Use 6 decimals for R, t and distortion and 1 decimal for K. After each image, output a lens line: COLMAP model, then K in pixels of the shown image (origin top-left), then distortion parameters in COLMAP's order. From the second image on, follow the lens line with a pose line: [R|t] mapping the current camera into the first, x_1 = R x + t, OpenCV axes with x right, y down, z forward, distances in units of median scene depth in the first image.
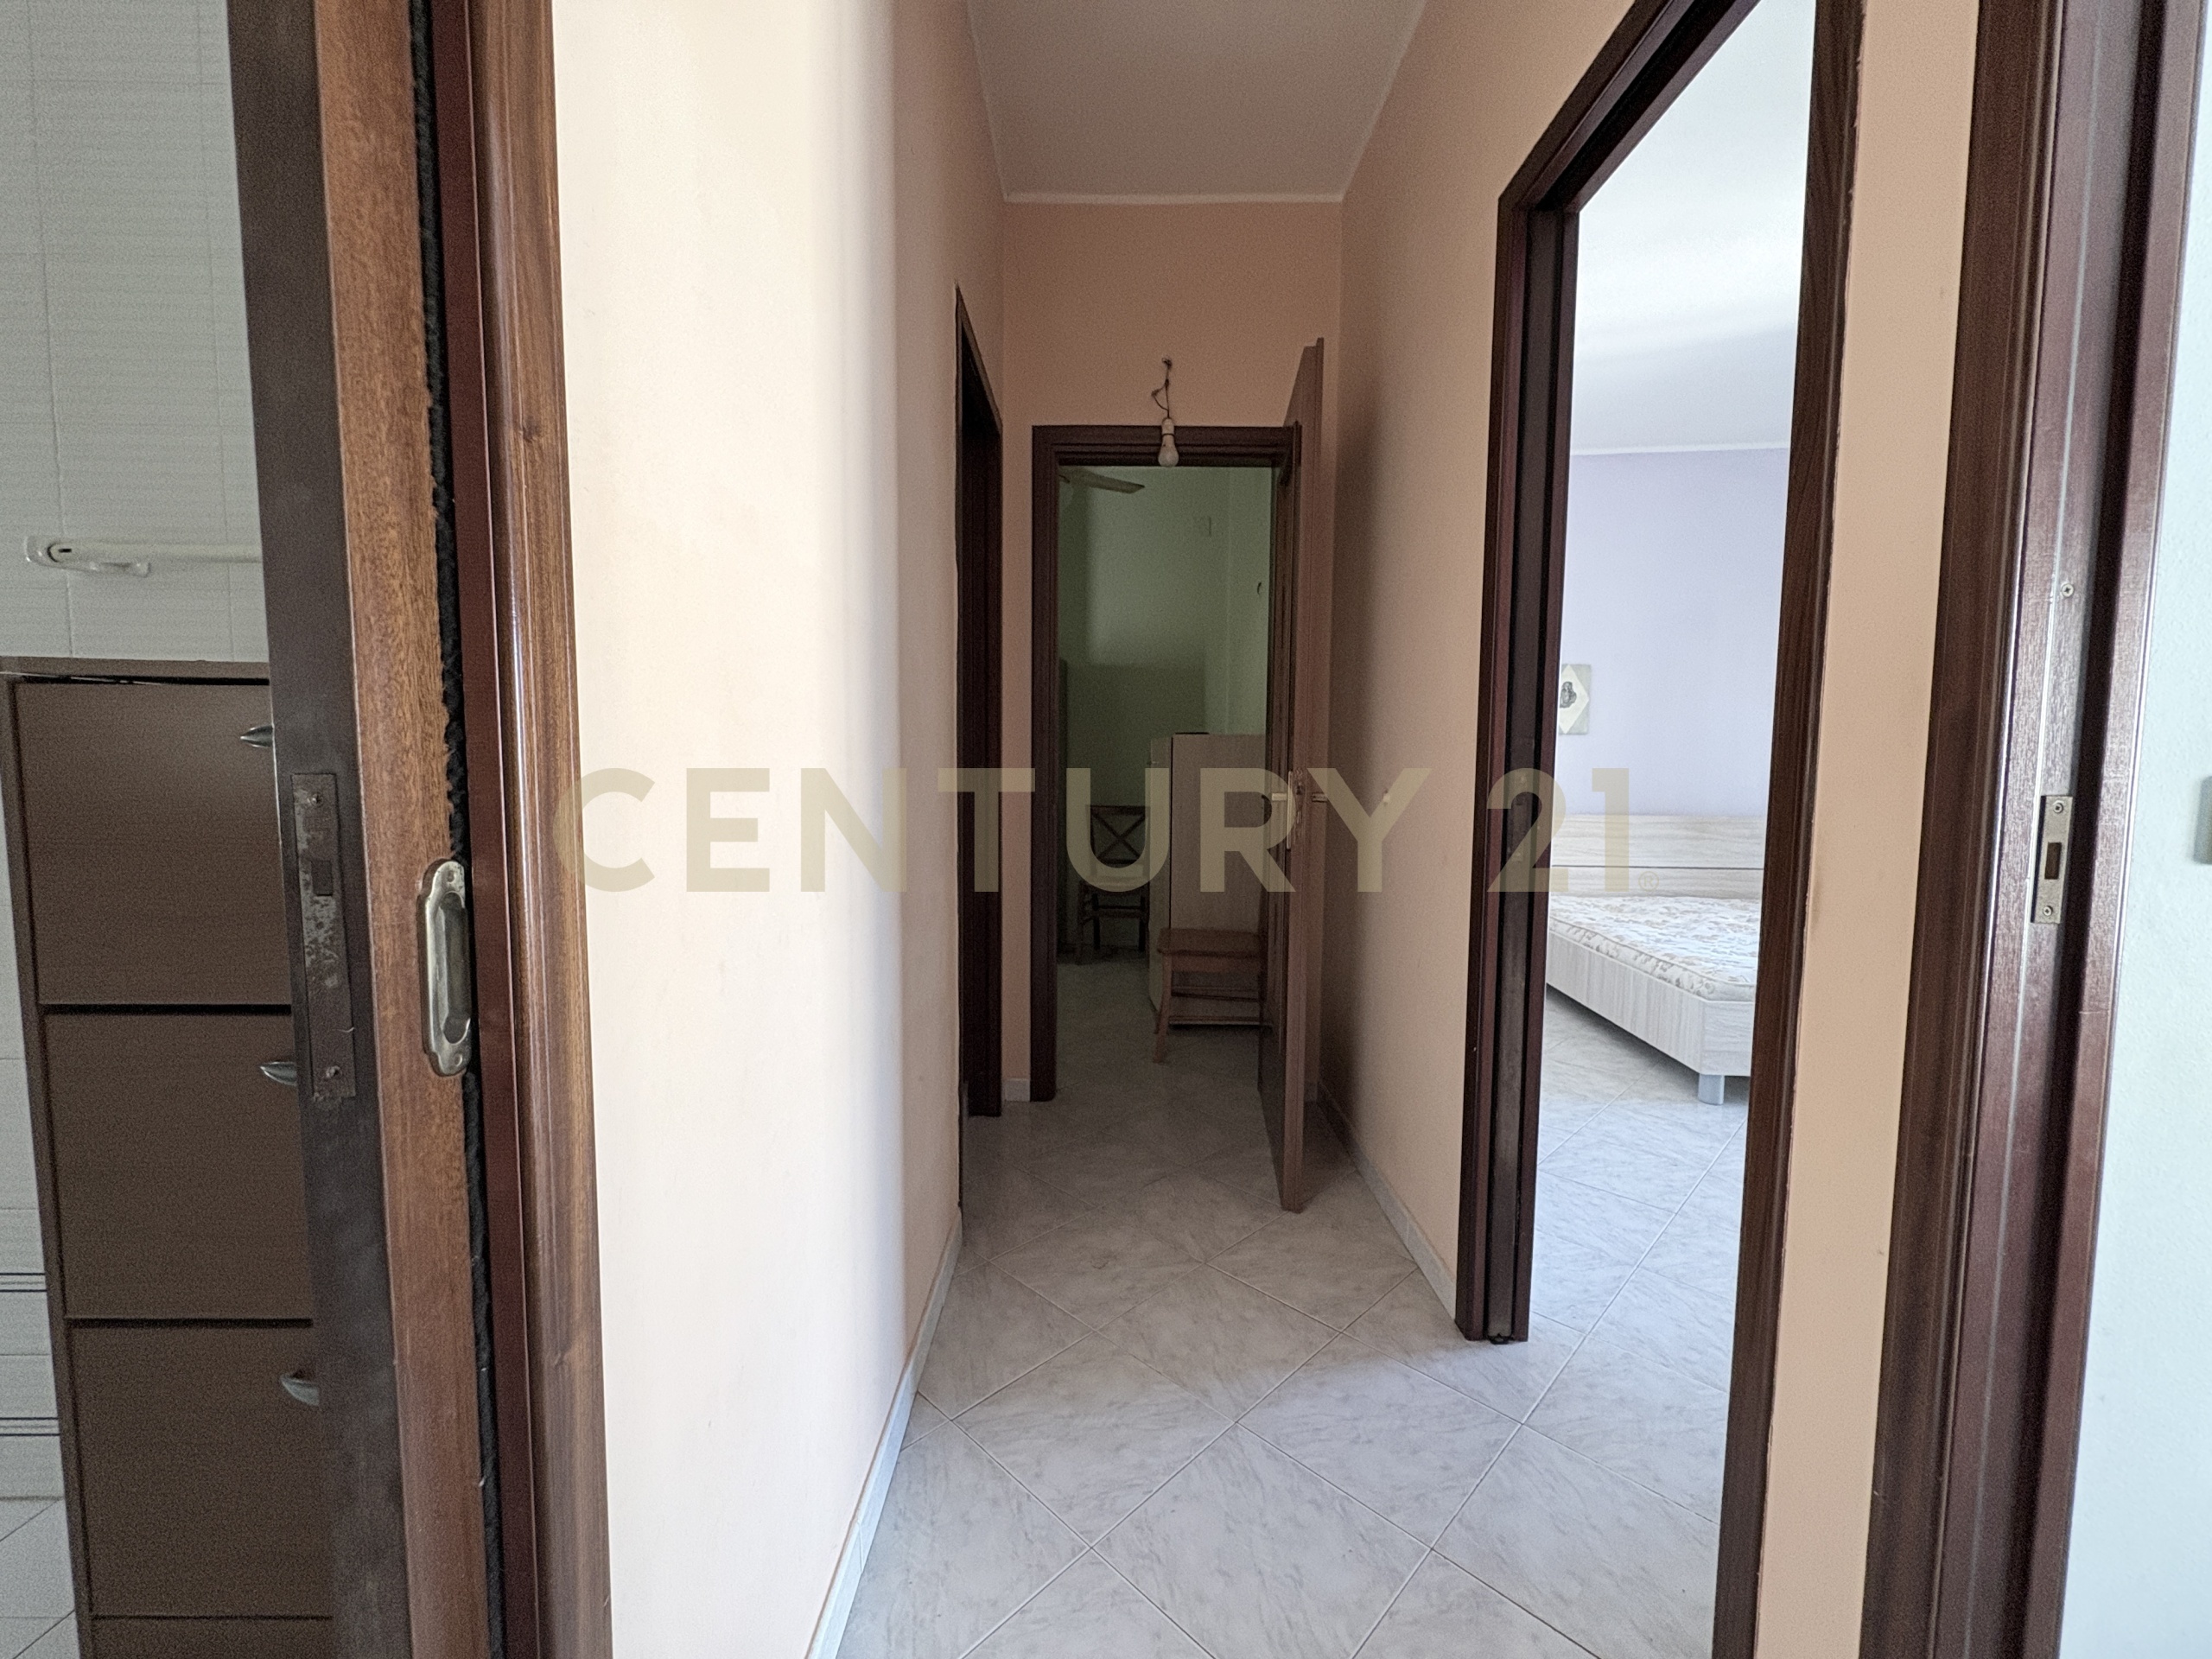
lens RADIAL K [[882.7, 0, 1106.0], [0, 882.7, 829.5], [0, 0, 1]] dist [0.000525, -0.000168]
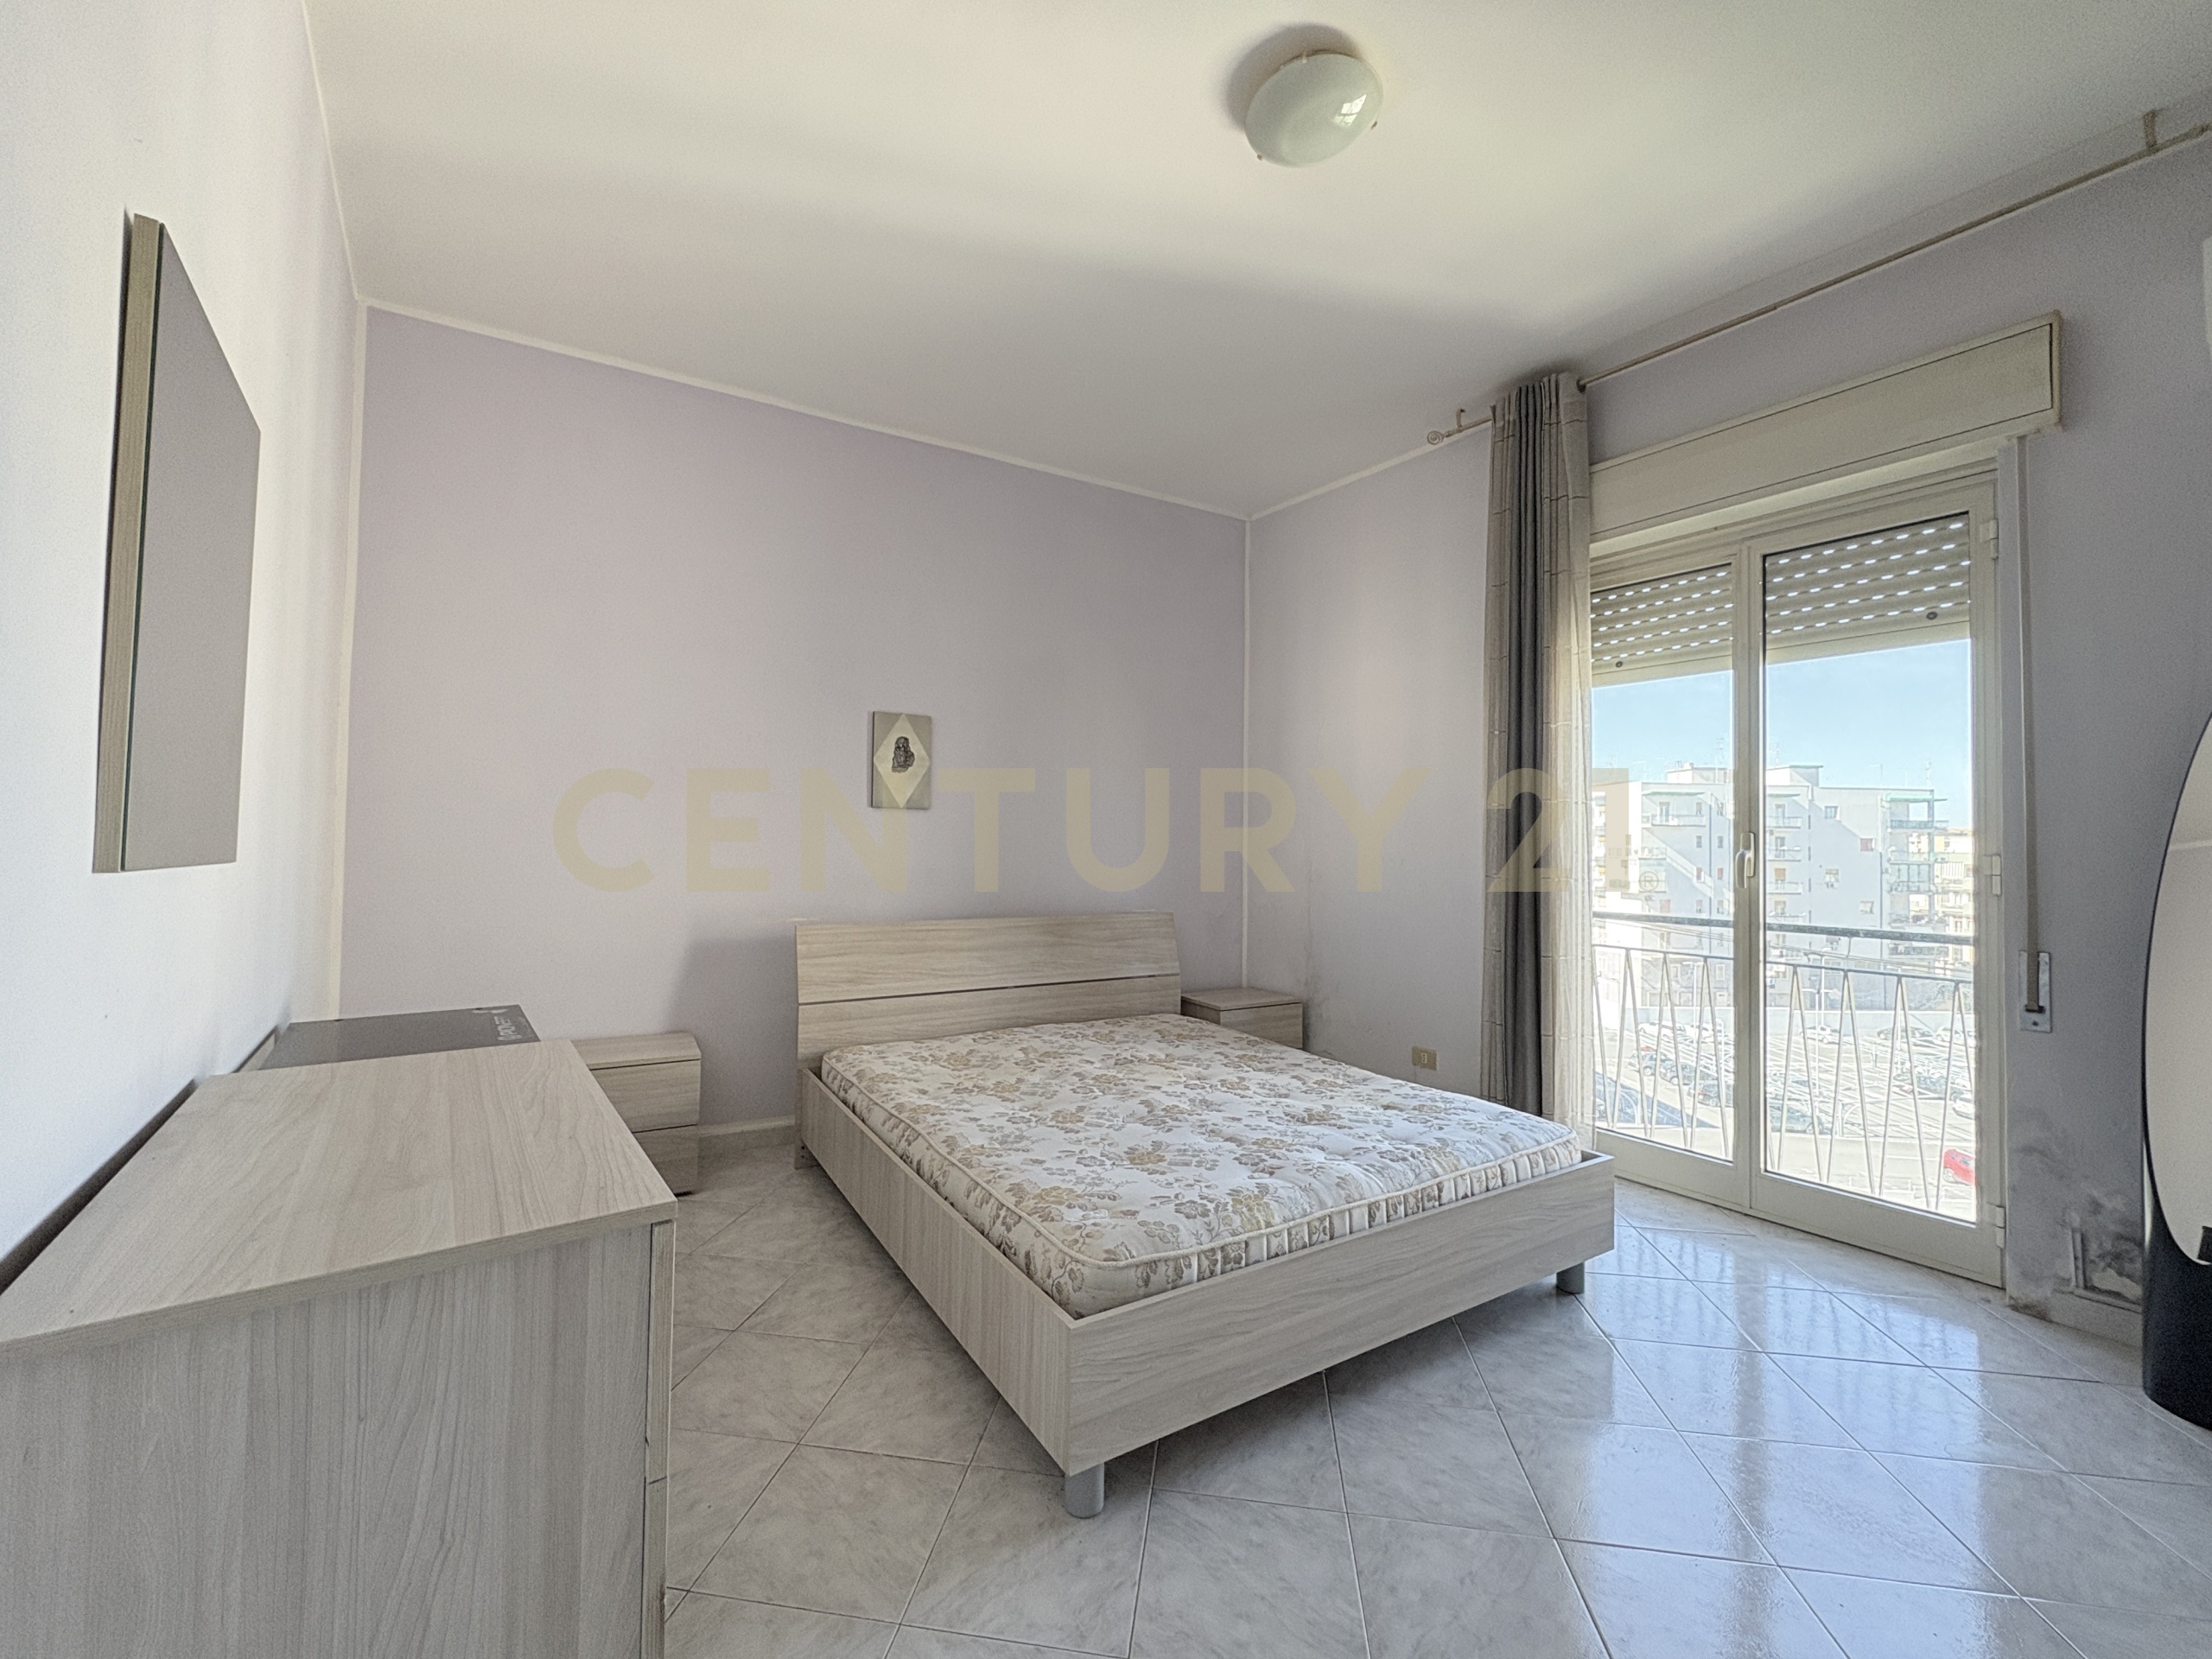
lens RADIAL K [[935.2, 0, 1106.0], [0, 935.2, 829.5], [0, 0, 1]] dist [-0.027298, -0.000198]
pose [[0.804104, 0.018695, 0.594195, 0.259449], [0.033468, 0.996497, -0.076645, -0.034538], [-0.593546, 0.081517, 0.800661, 0.373277]]
